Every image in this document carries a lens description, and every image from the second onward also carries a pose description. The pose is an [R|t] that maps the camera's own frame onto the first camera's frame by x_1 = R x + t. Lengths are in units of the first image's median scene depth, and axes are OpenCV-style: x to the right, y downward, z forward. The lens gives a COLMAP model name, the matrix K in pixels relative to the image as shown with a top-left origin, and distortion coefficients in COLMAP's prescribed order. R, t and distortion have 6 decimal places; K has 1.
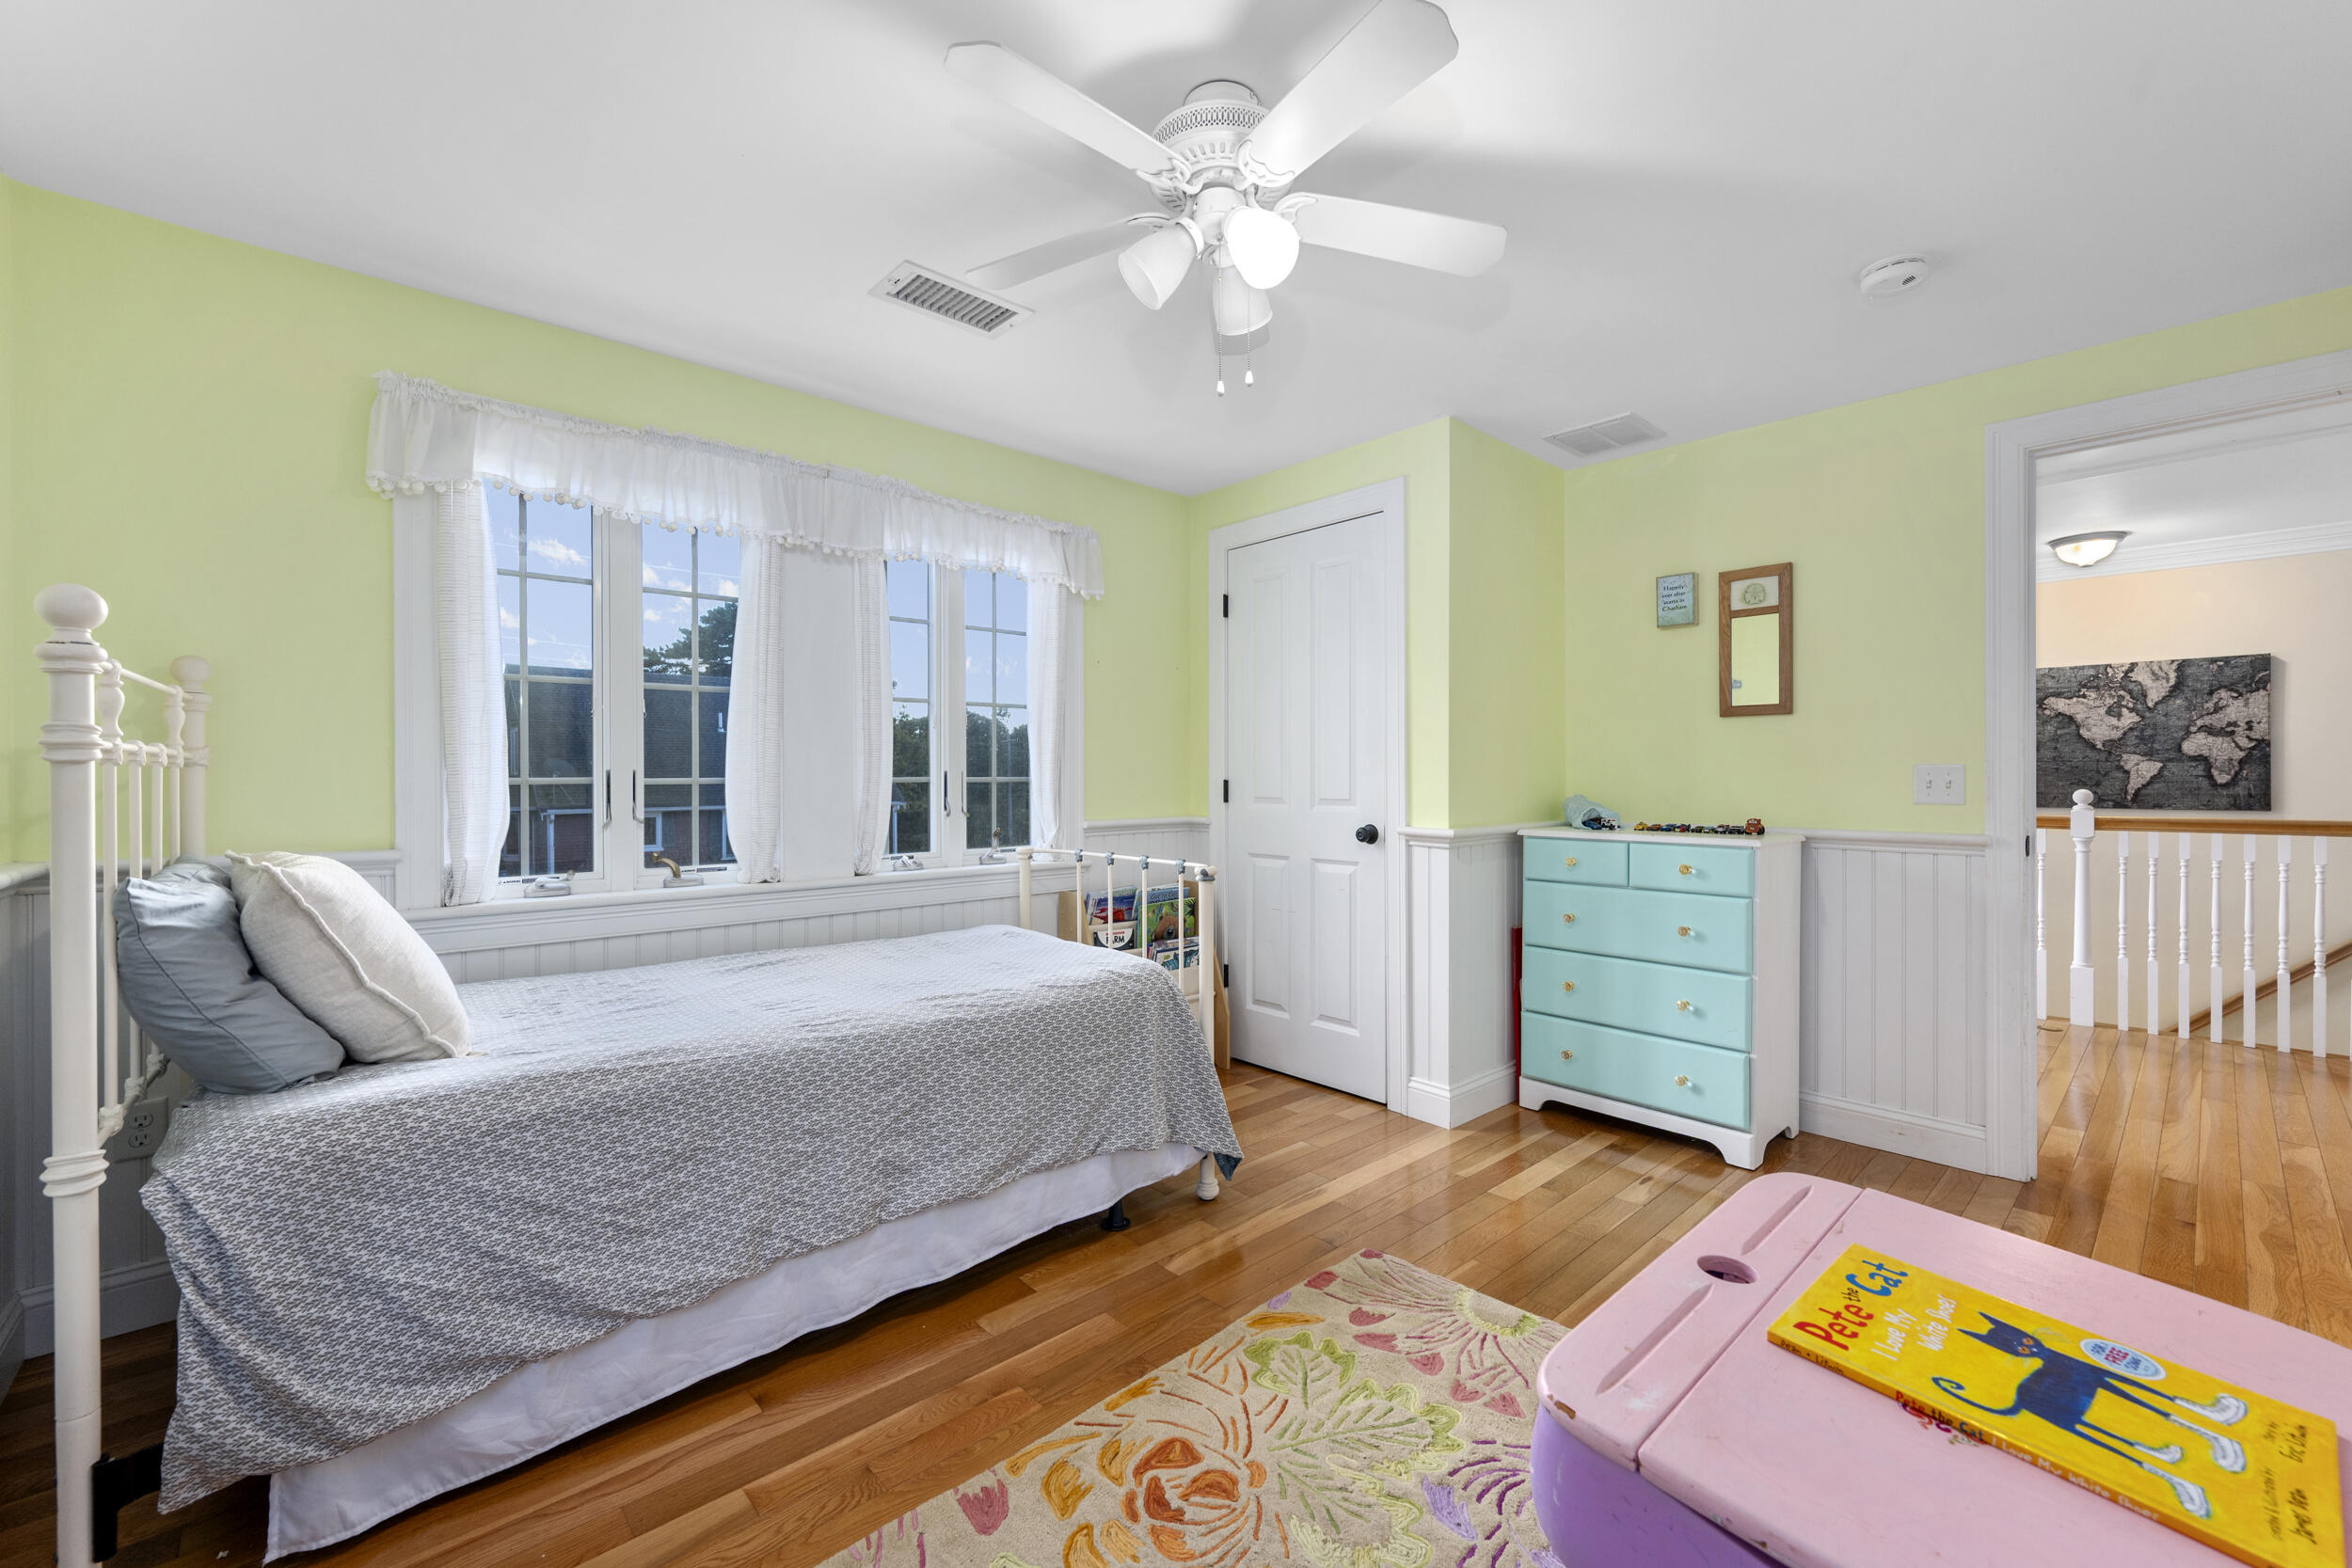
lens RADIAL K [[1005.8, 0, 1167.9], [0, 1005.8, 769.7], [0, 0, 1]] dist [-0.004550, 0.000262]
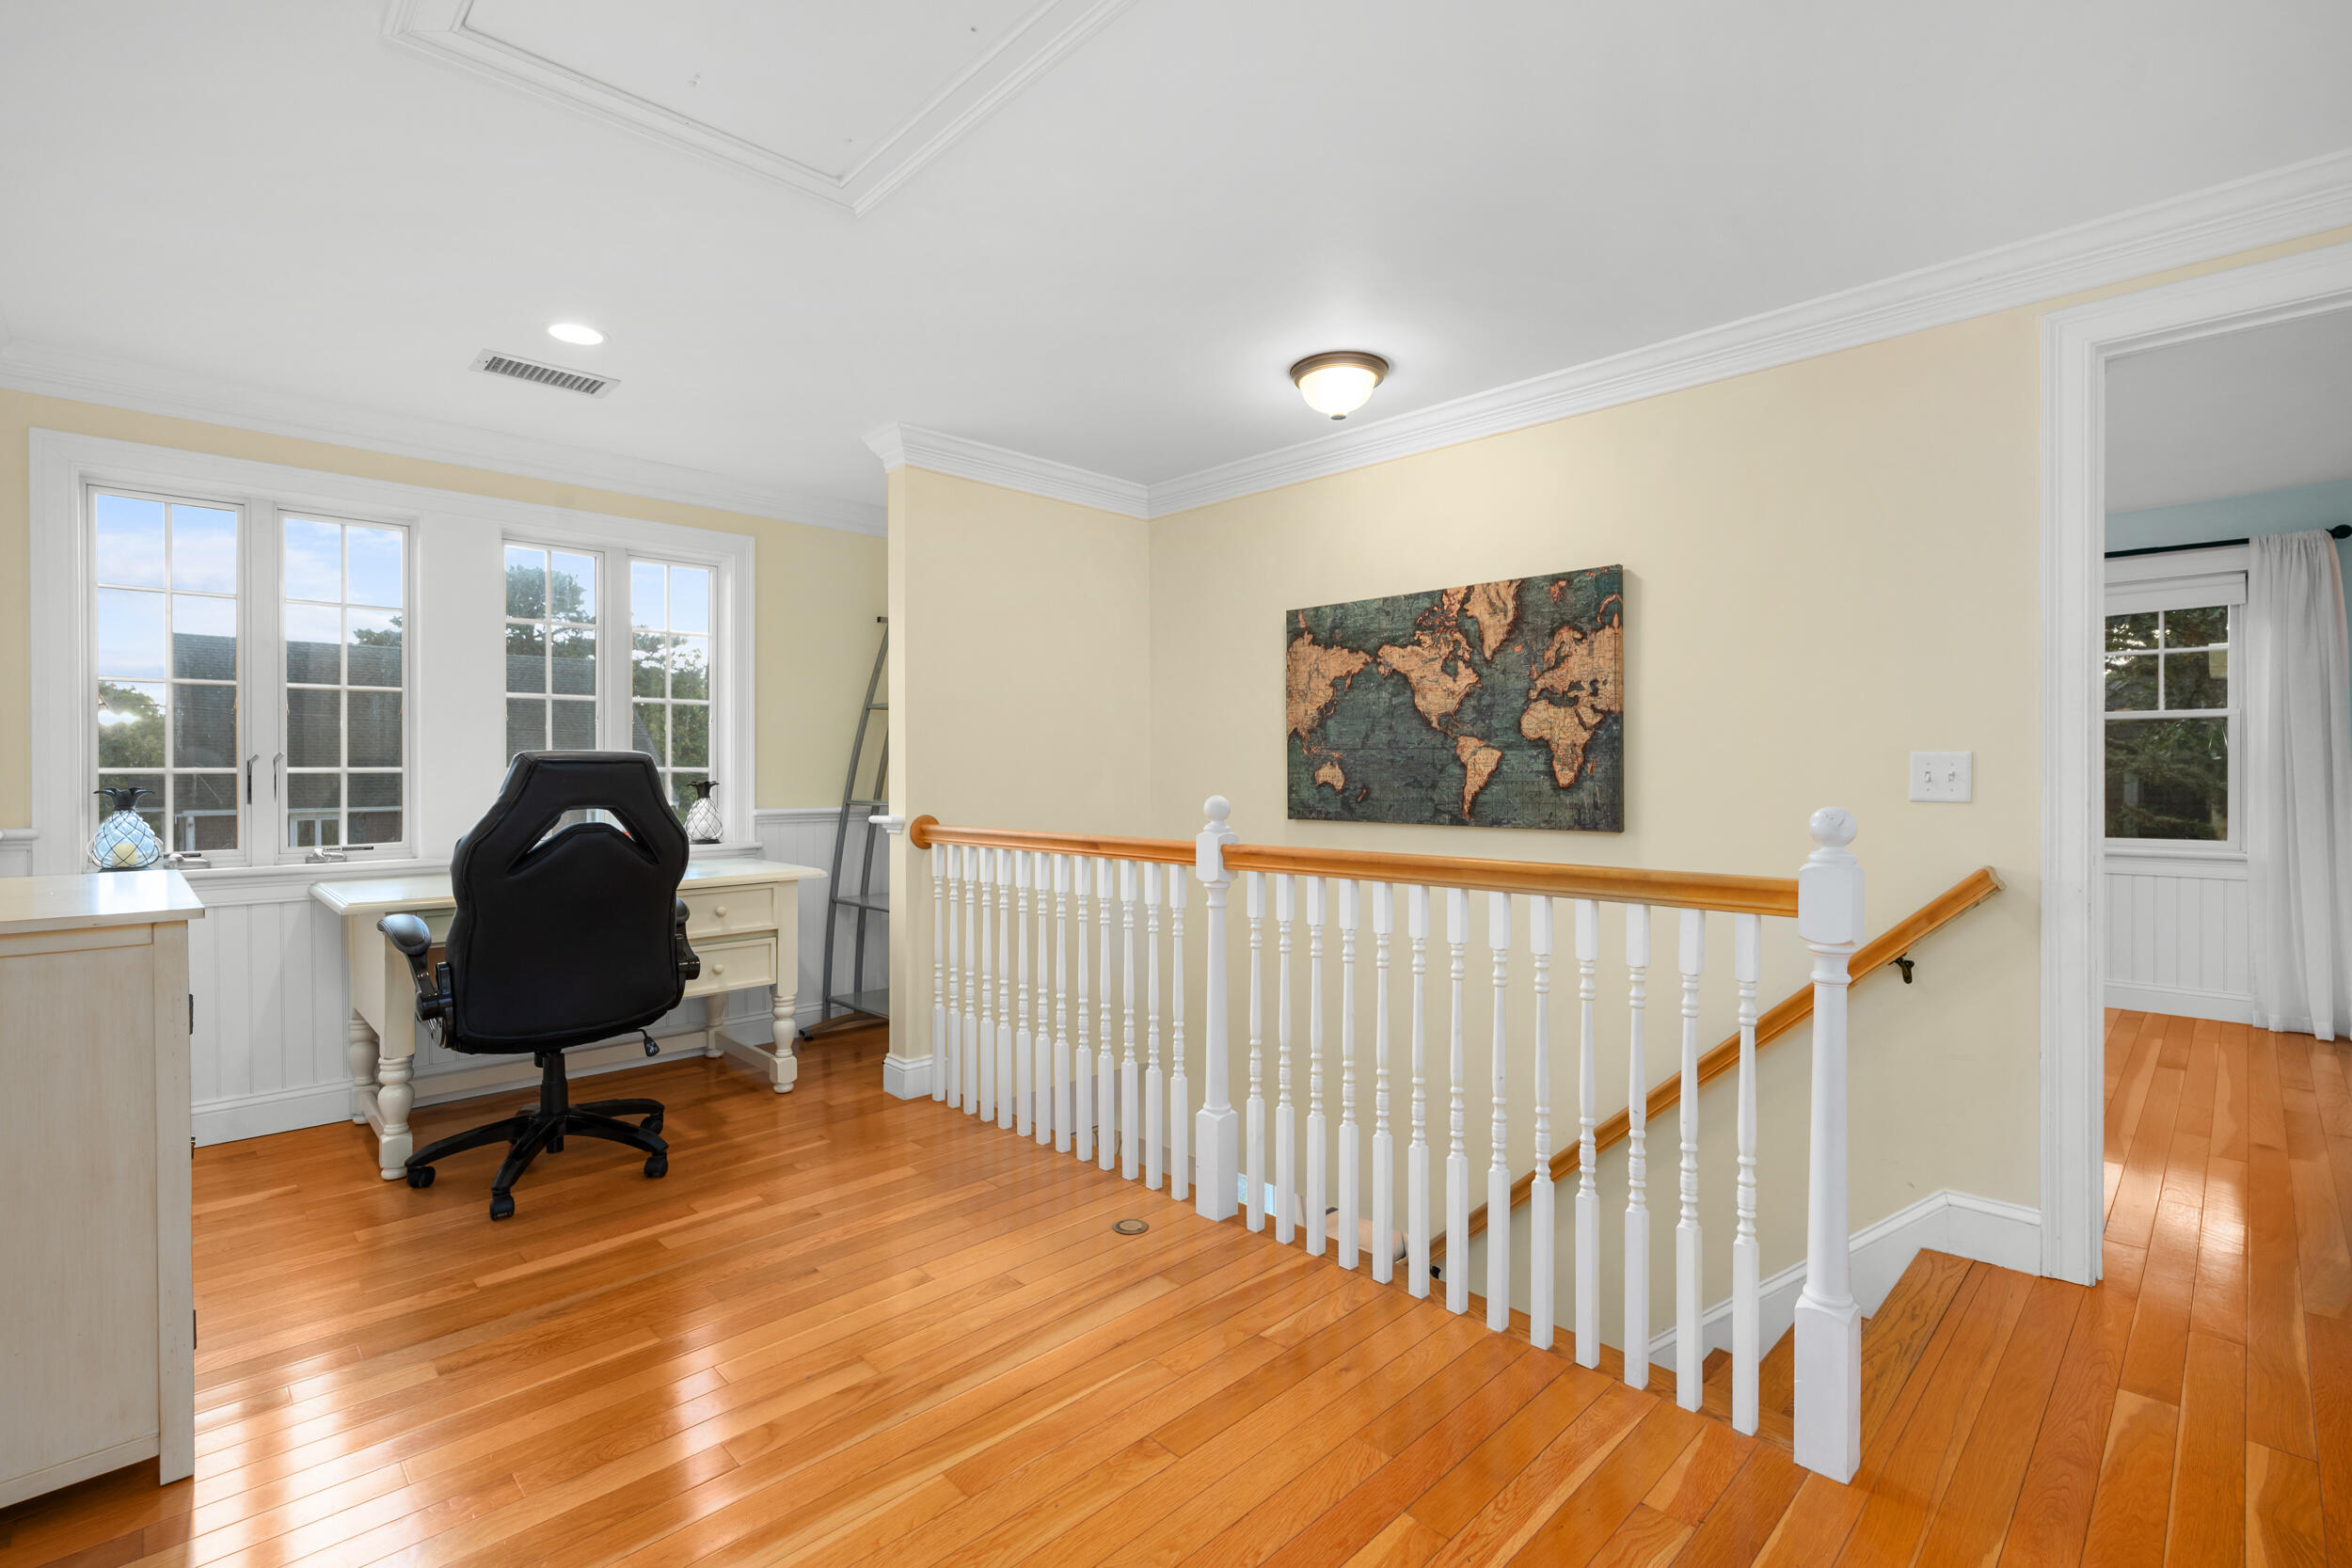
lens RADIAL K [[1101.4, 0, 1164.5], [0, 1101.4, 775.1], [0, 0, 1]] dist [0.000548, -0.000352]
pose [[0.999838, 0.002786, 0.017776, 0.783051], [-0.003042, 0.999892, 0.014410, -0.001028], [-0.017734, -0.014462, 0.999738, 0.338425]]
